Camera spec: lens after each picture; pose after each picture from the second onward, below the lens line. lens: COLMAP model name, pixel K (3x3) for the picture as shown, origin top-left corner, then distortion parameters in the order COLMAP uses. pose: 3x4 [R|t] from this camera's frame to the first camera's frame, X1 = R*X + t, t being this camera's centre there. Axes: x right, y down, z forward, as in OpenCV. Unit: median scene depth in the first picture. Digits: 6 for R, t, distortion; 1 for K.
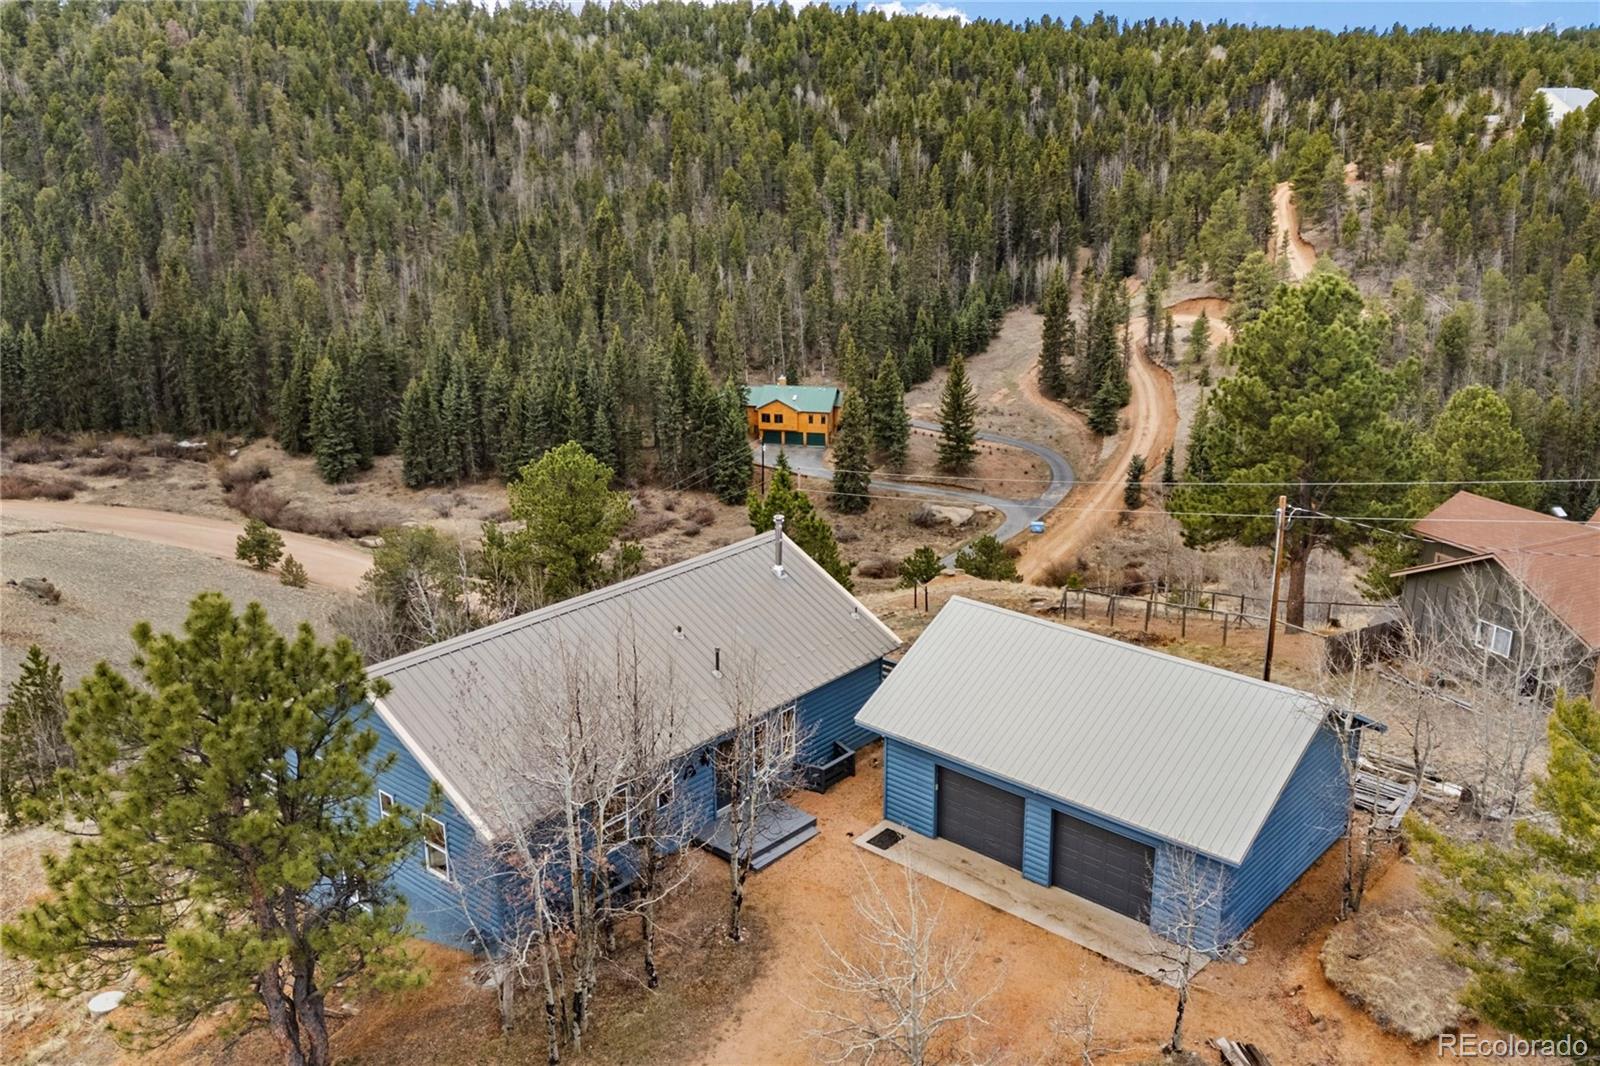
lens RADIAL K [[1380.8, 0, 789.3], [0, 1380.8, 536.2], [0, 0, 1]] dist [0.098368, -0.115774]
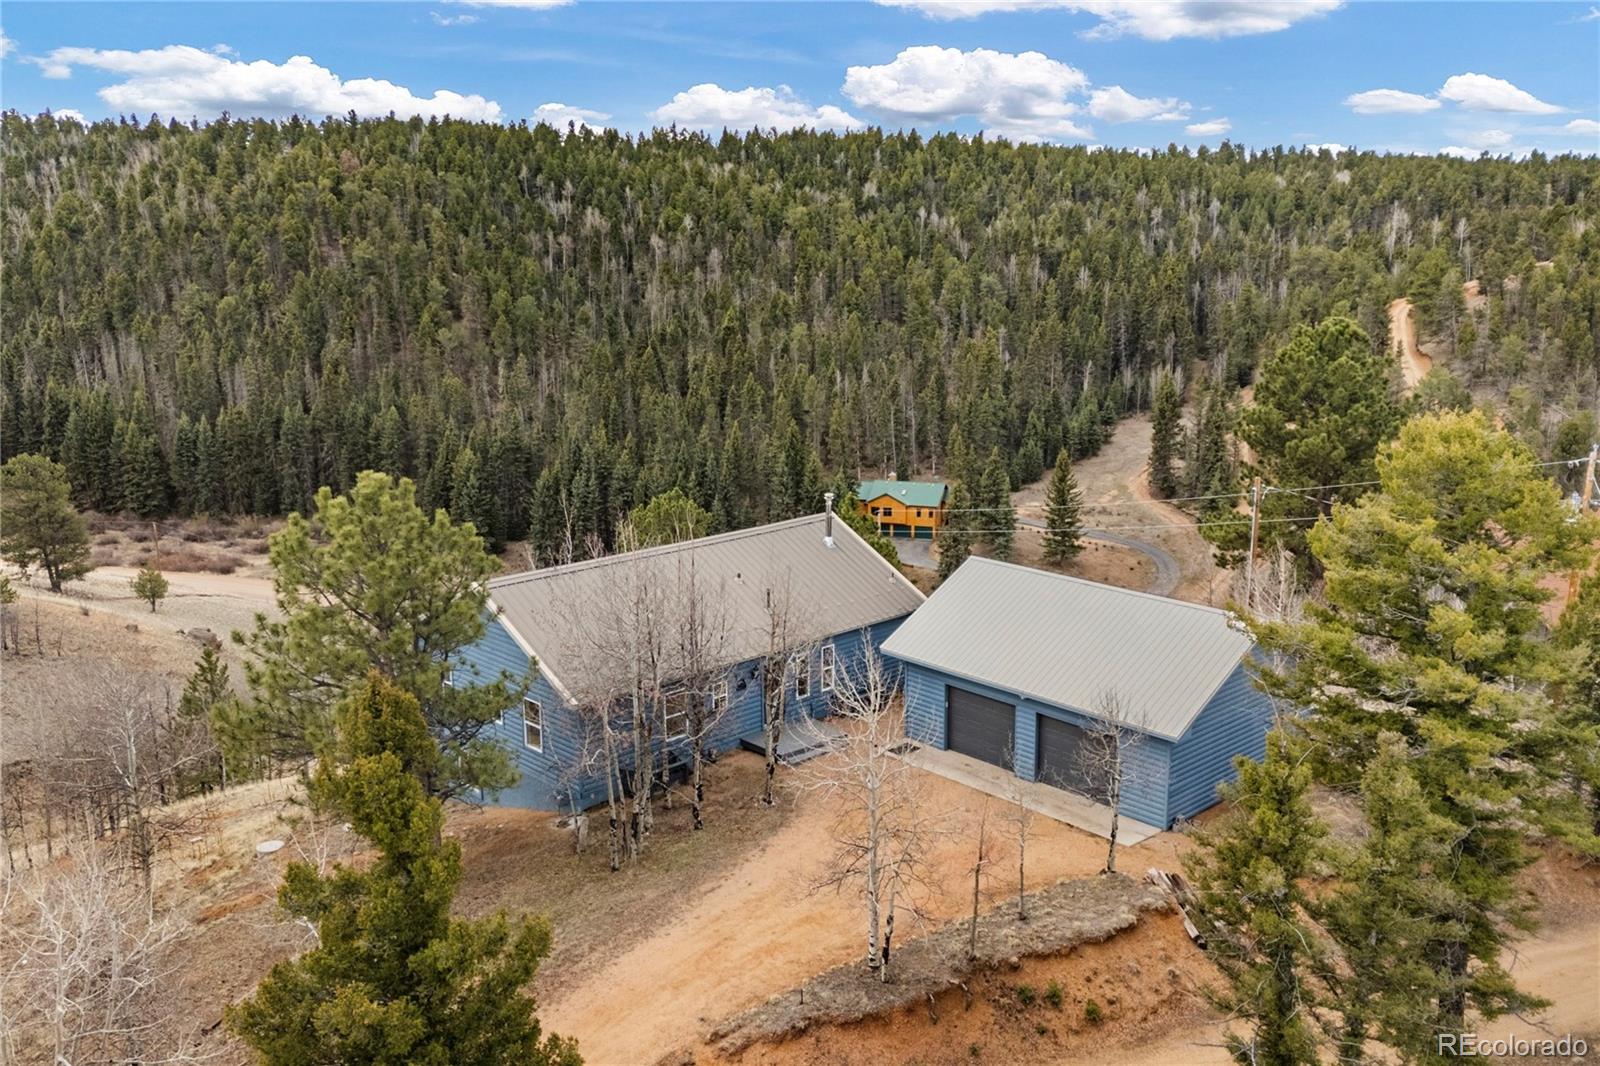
lens RADIAL K [[1380.8, 0, 789.3], [0, 1380.8, 536.2], [0, 0, 1]] dist [0.098368, -0.115774]
pose [[0.995730, 0.020547, -0.090002, 0.009944], [-0.028192, 0.996023, -0.084515, 0.018558], [0.087907, 0.086691, 0.992349, -0.026854]]
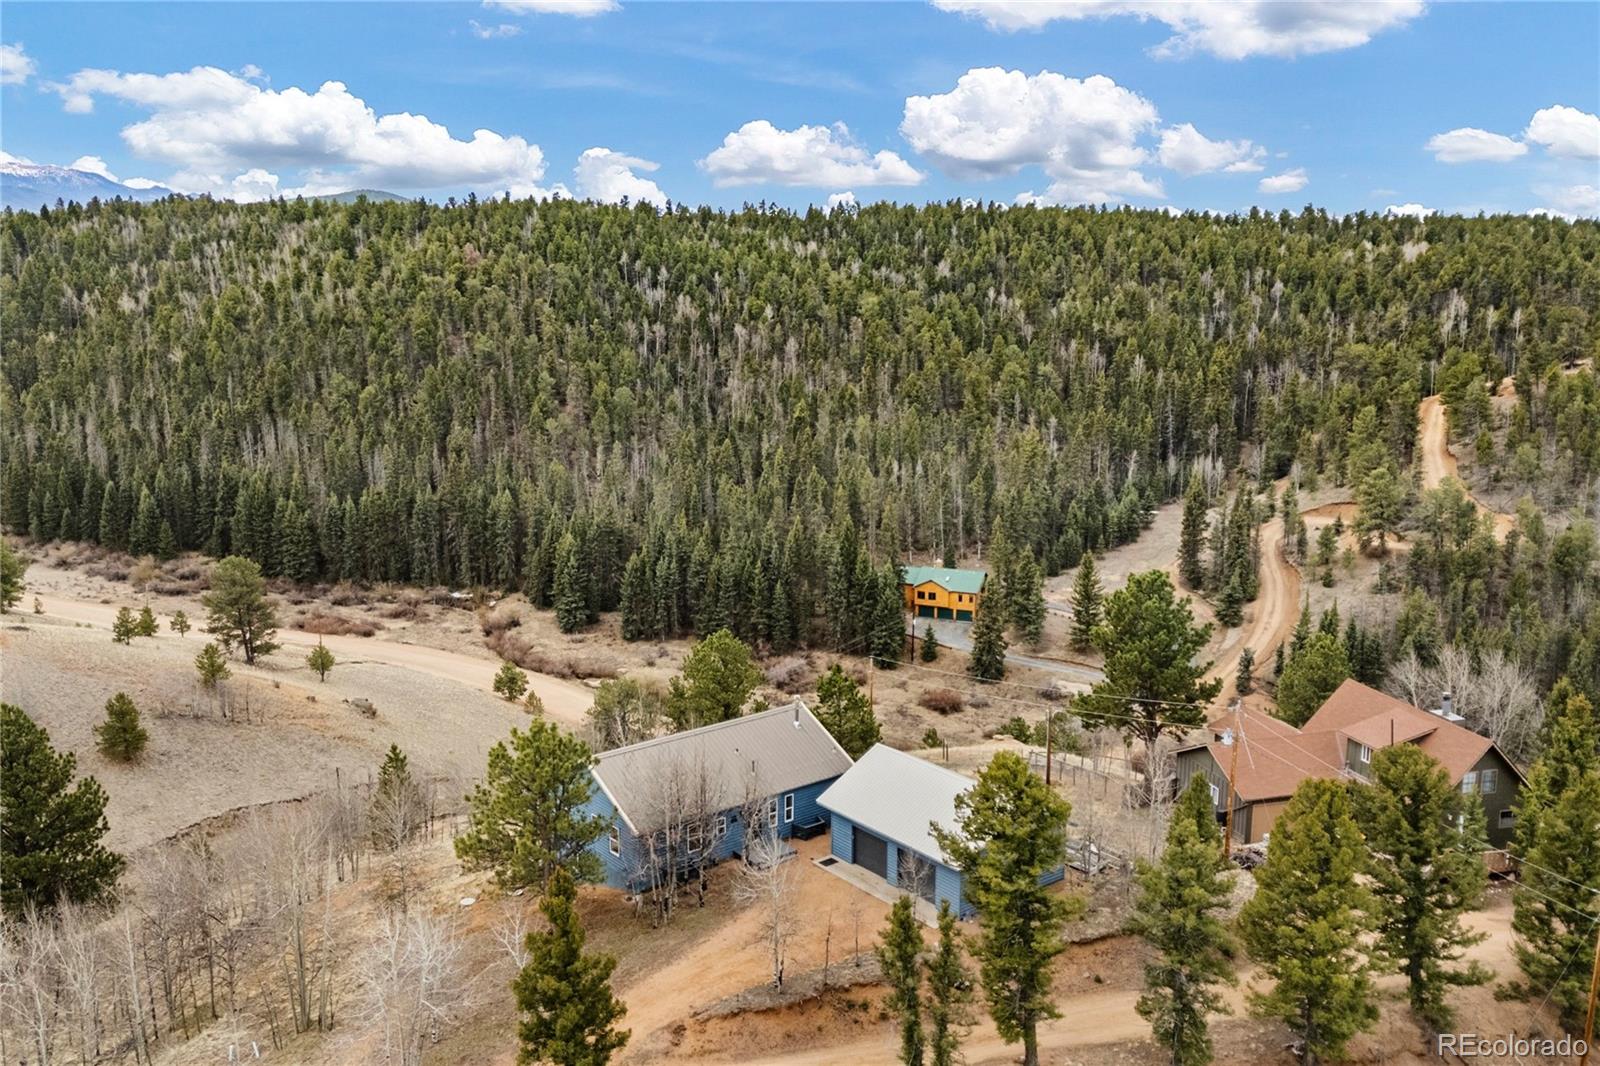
lens RADIAL K [[1366.8, 0, 735.1], [0, 1366.8, 533.1], [0, 0, 1]] dist [0.128870, -0.182376]
pose [[0.980671, 0.038509, -0.191839, 0.040481], [-0.059654, 0.992607, -0.105697, -0.005041], [0.186350, 0.115098, 0.975718, -0.139169]]
